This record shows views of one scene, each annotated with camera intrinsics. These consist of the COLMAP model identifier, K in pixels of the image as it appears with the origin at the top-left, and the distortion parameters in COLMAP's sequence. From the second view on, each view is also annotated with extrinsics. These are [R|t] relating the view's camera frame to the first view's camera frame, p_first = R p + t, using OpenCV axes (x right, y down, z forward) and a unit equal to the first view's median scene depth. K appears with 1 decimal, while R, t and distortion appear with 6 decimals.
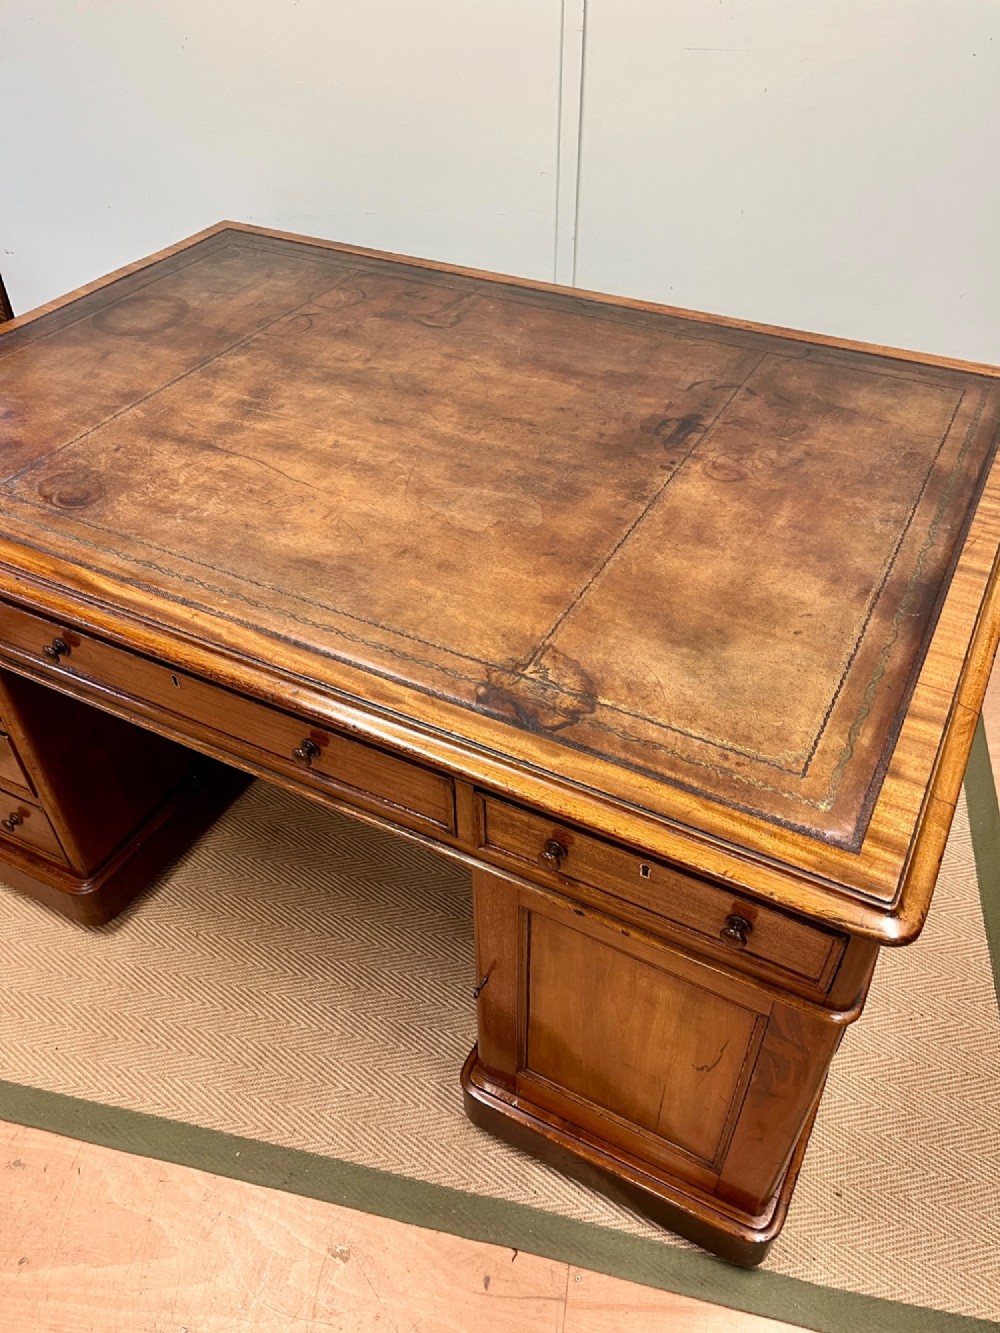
lens RADIAL K [[1008.9, 0, 504.2], [0, 1008.9, 680.1], [0, 0, 1]] dist [0.053811, -0.073756]
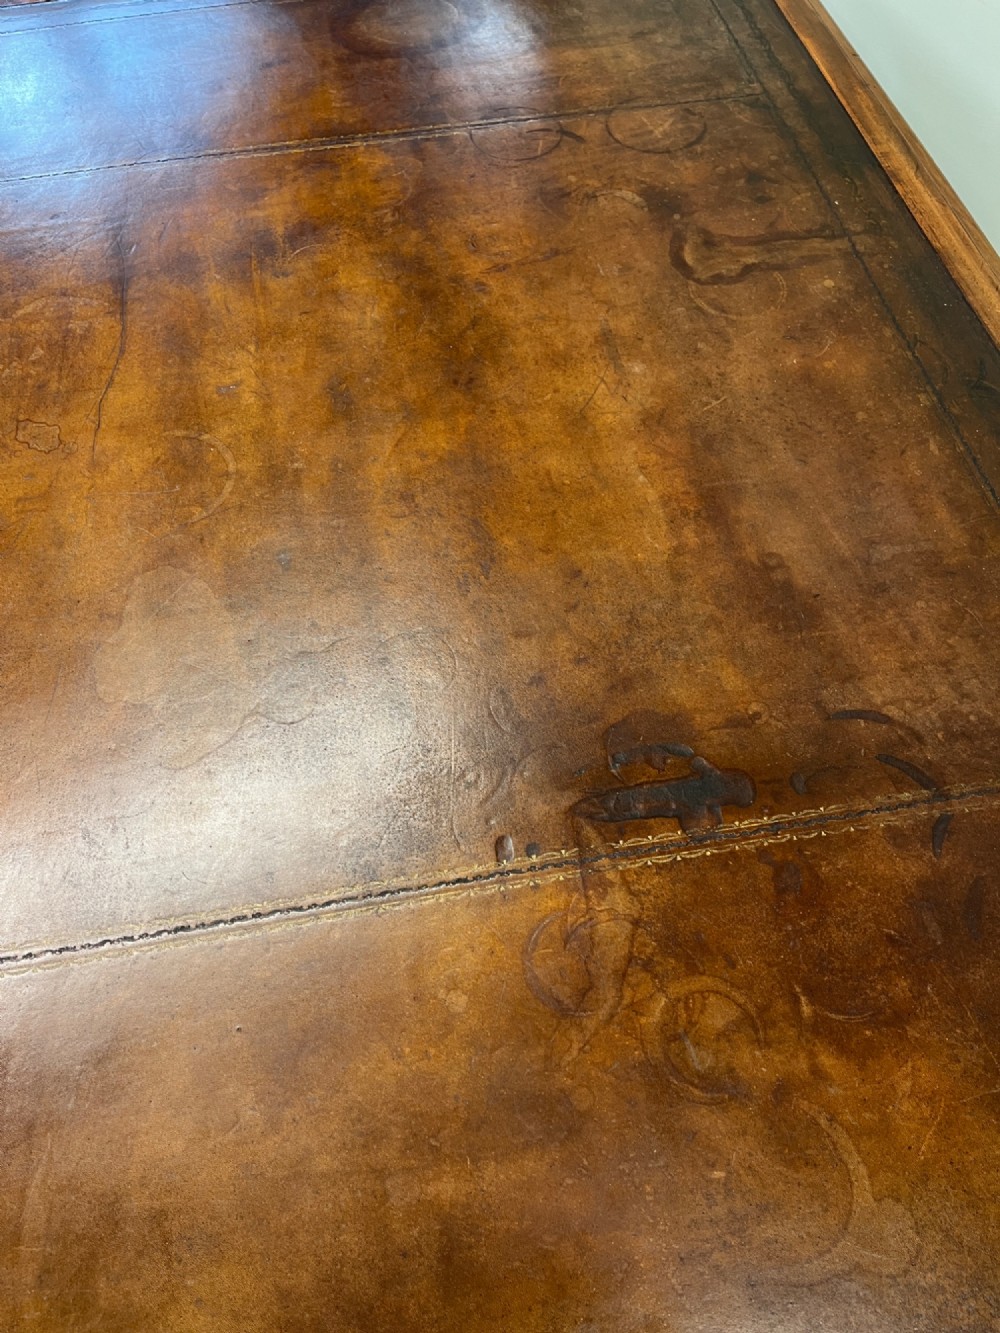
lens RADIAL K [[1008.9, 0, 501.9], [0, 1008.9, 675.1], [0, 0, 1]] dist [0.053811, -0.073756]
pose [[0.609165, 0.670701, -0.423177, 0.300934], [-0.522716, 0.740868, 0.421762, -0.461071], [0.596394, -0.035722, 0.801897, 0.653436]]
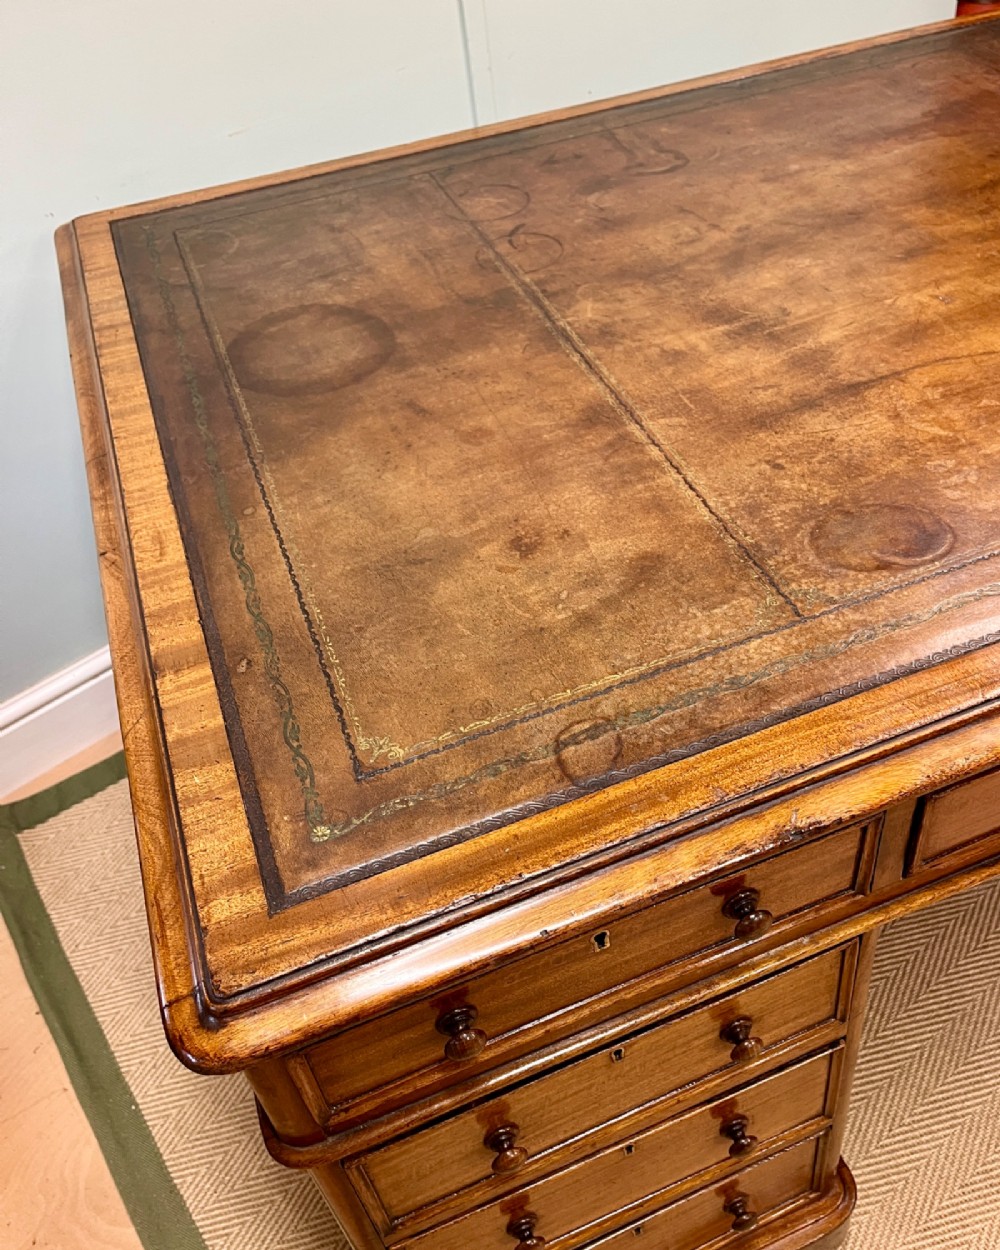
lens RADIAL K [[1039.7, 0, 561.7], [0, 1039.7, 656.4], [0, 0, 1]] dist [0.033229, -0.037668]
pose [[0.642387, -0.579201, 0.501863, -0.840013], [0.565994, 0.800062, 0.198878, -0.338642], [-0.516711, 0.156295, 0.841773, 0.625931]]
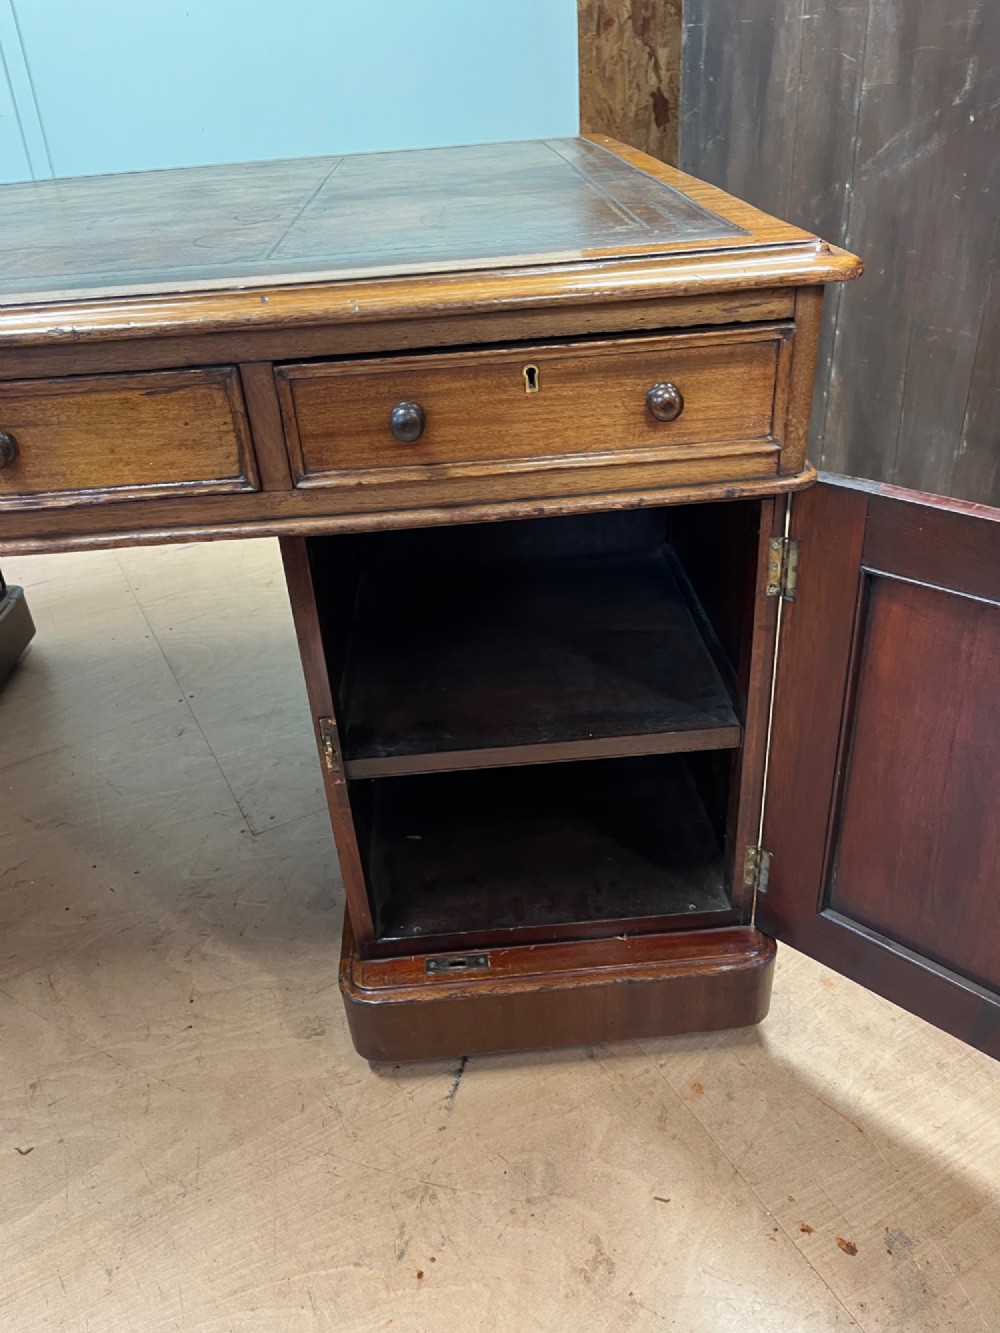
lens RADIAL K [[1008.9, 0, 496.5], [0, 1008.9, 665.5], [0, 0, 1]] dist [0.053811, -0.073756]
pose [[-0.852613, 0.326453, -0.408019, 0.007718], [-0.294692, 0.344418, 0.891366, -1.055227], [0.431518, 0.880230, -0.197452, 1.790744]]
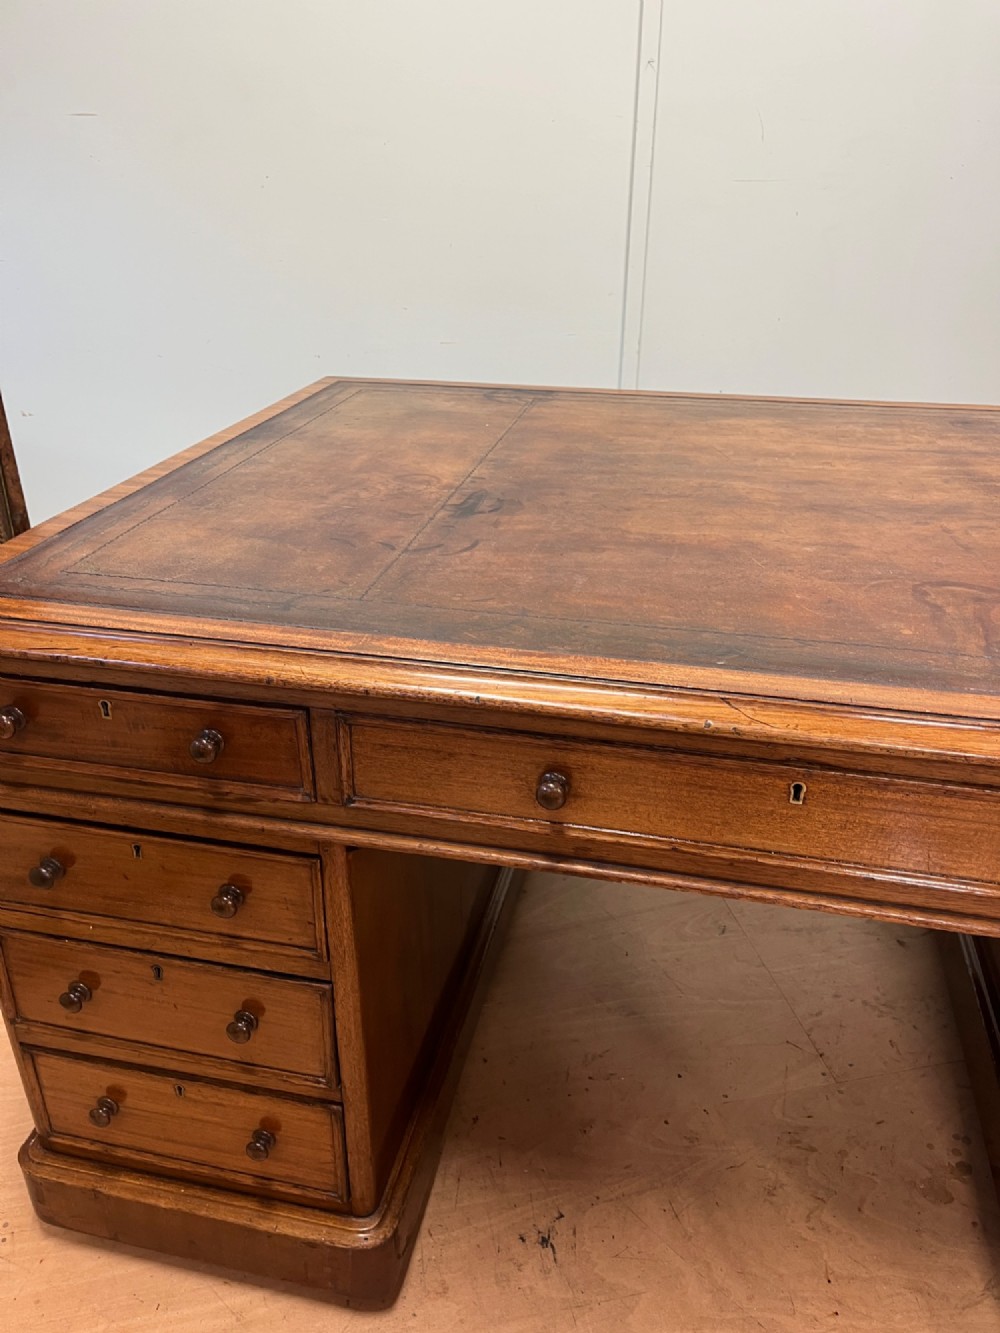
lens RADIAL K [[1008.9, 0, 512.1], [0, 1008.9, 665.0], [0, 0, 1]] dist [0.053811, -0.073756]
pose [[-0.961252, 0.130214, -0.242980, 0.384216], [-0.182556, 0.359762, 0.915011, -1.018232], [0.206562, 0.923913, -0.322050, 1.485785]]
